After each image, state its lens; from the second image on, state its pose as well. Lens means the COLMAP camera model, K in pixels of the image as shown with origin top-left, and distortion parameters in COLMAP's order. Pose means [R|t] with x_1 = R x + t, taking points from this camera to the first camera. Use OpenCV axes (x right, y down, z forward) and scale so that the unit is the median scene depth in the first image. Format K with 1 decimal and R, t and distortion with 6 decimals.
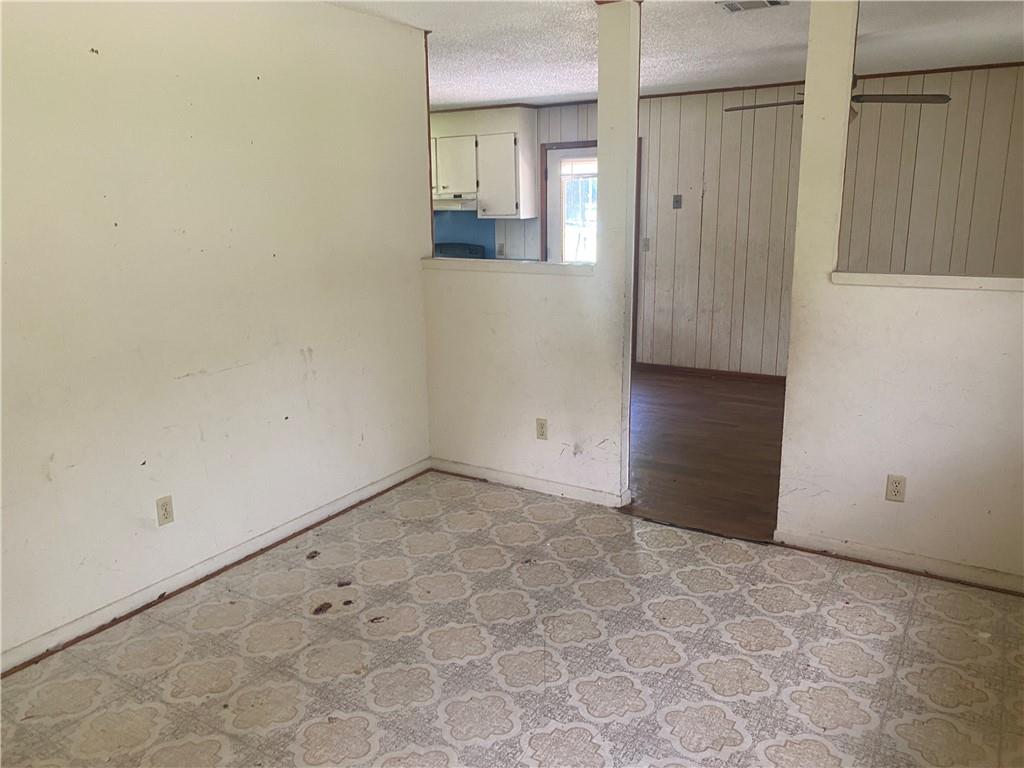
lens RADIAL K [[788.1, 0, 512.0], [0, 788.1, 384.0], [0, 0, 1]] dist [0.093621, 0.003100]
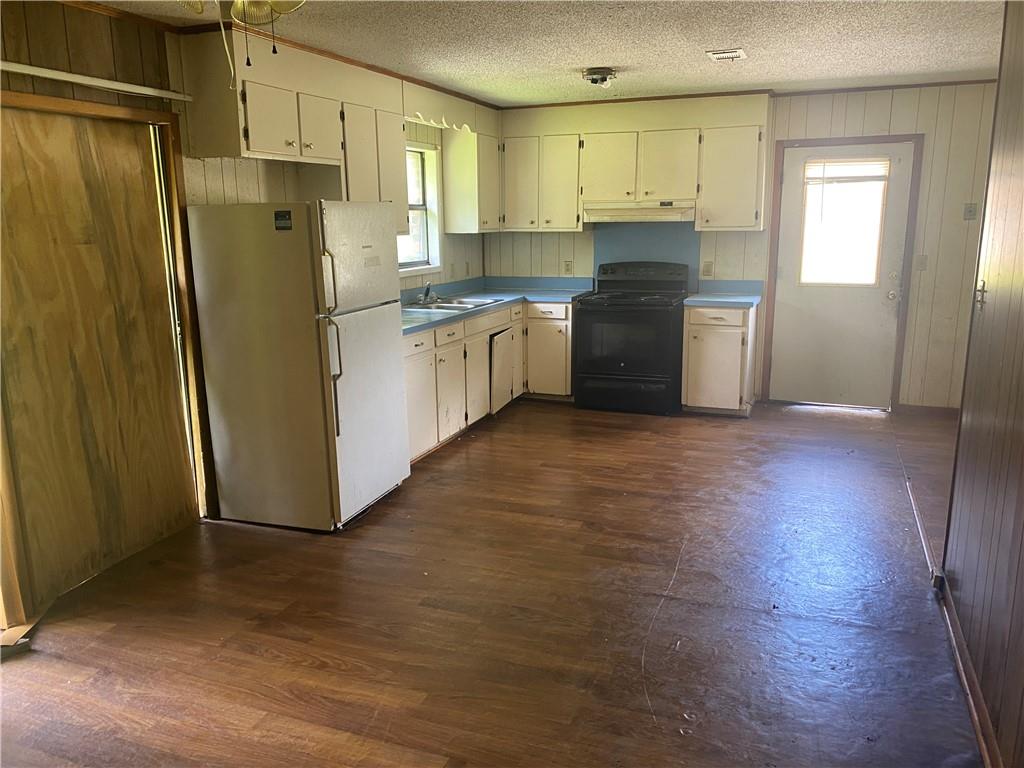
lens RADIAL K [[771.9, 0, 511.9], [0, 771.9, 366.5], [0, 0, 1]] dist [0.078002, -0.139118]
pose [[0.984307, -0.031073, 0.173709, -0.370481], [0.035831, 0.999062, -0.024318, -0.060173], [-0.172790, 0.030161, 0.984497, 0.263970]]
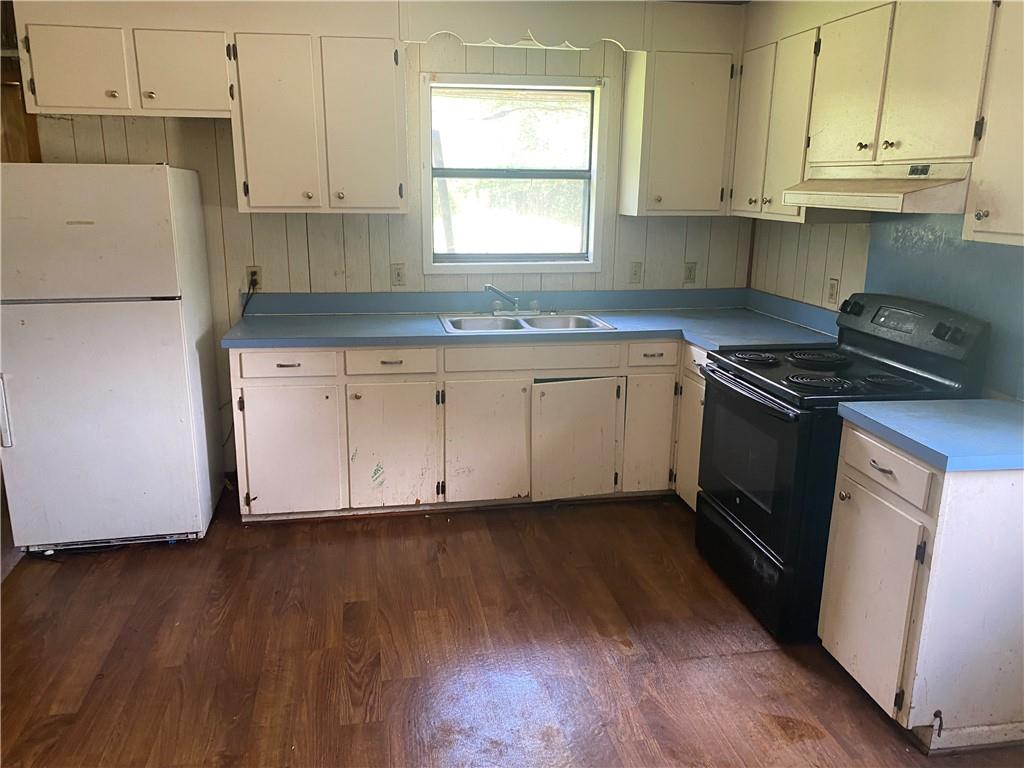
lens RADIAL K [[771.9, 0, 511.9], [0, 771.9, 366.5], [0, 0, 1]] dist [0.078002, -0.139118]
pose [[0.675820, 0.188807, -0.712474, 0.066449], [-0.177765, 0.979852, 0.091044, -0.158088], [0.715309, 0.065124, 0.695767, 0.666732]]
